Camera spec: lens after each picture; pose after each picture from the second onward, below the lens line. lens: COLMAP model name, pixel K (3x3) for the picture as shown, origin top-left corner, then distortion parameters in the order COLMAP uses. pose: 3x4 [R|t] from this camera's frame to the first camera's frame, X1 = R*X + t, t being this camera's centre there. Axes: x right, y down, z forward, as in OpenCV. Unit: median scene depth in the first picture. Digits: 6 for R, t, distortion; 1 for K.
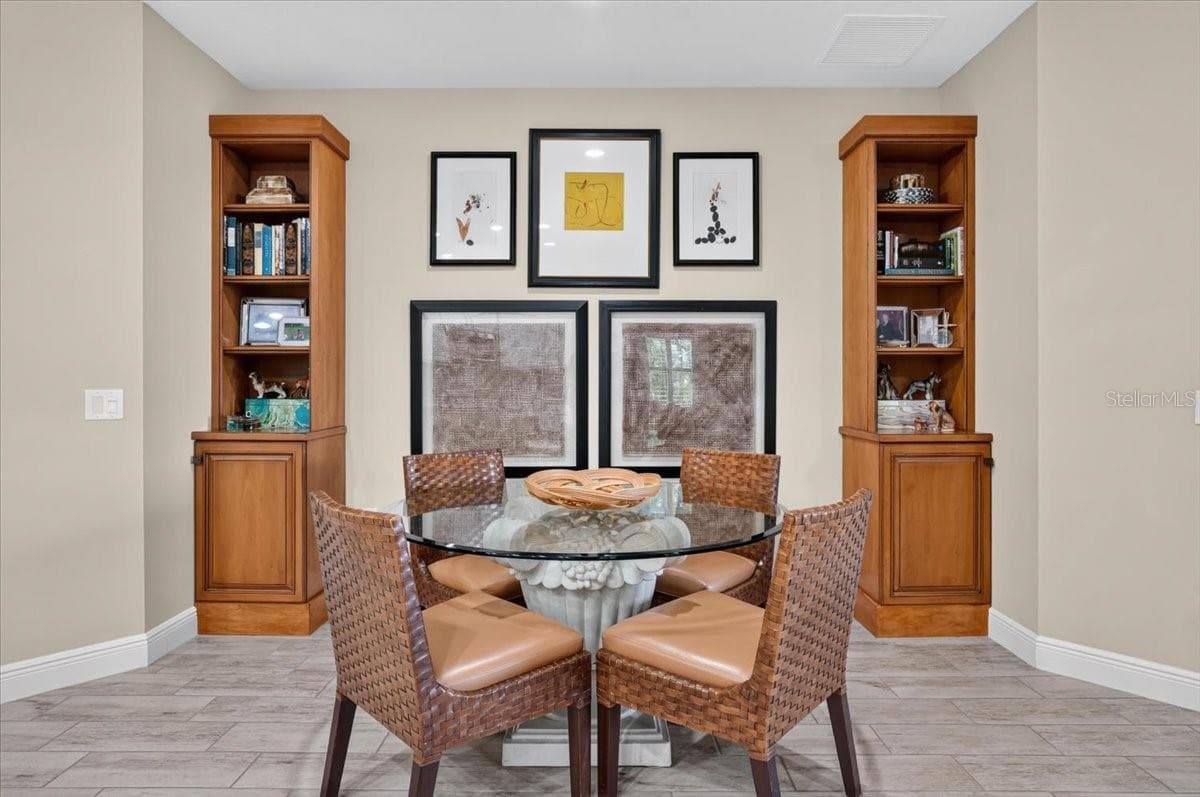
lens RADIAL K [[654.4, 0, 603.2], [0, 654.4, 379.9], [0, 0, 1]] dist [-0.032391, 0.000170]
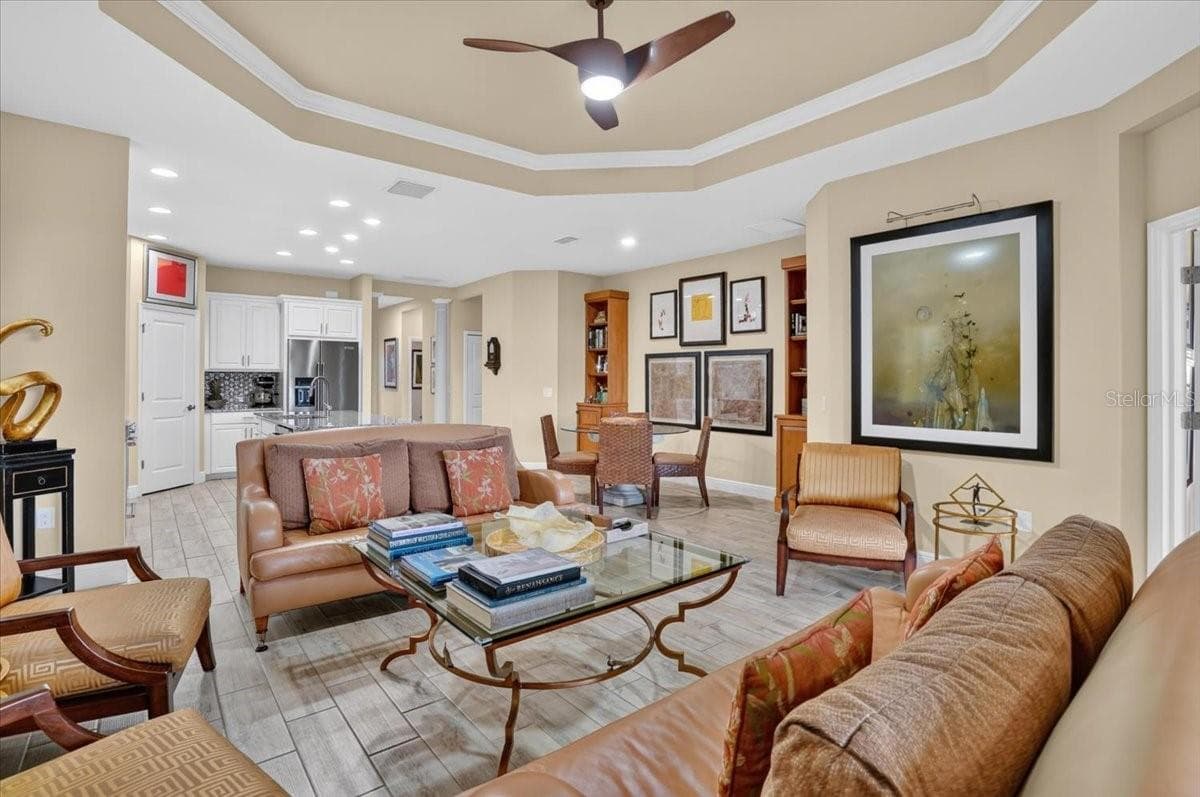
lens RADIAL K [[574.5, 0, 589.4], [0, 574.5, 377.7], [0, 0, 1]] dist [-0.025218, 0.000185]
pose [[0.624243, -0.000437, -0.781230, 1.298944], [-0.002698, 0.999993, -0.002715, -0.024293], [0.781226, 0.003803, 0.624237, -0.543715]]
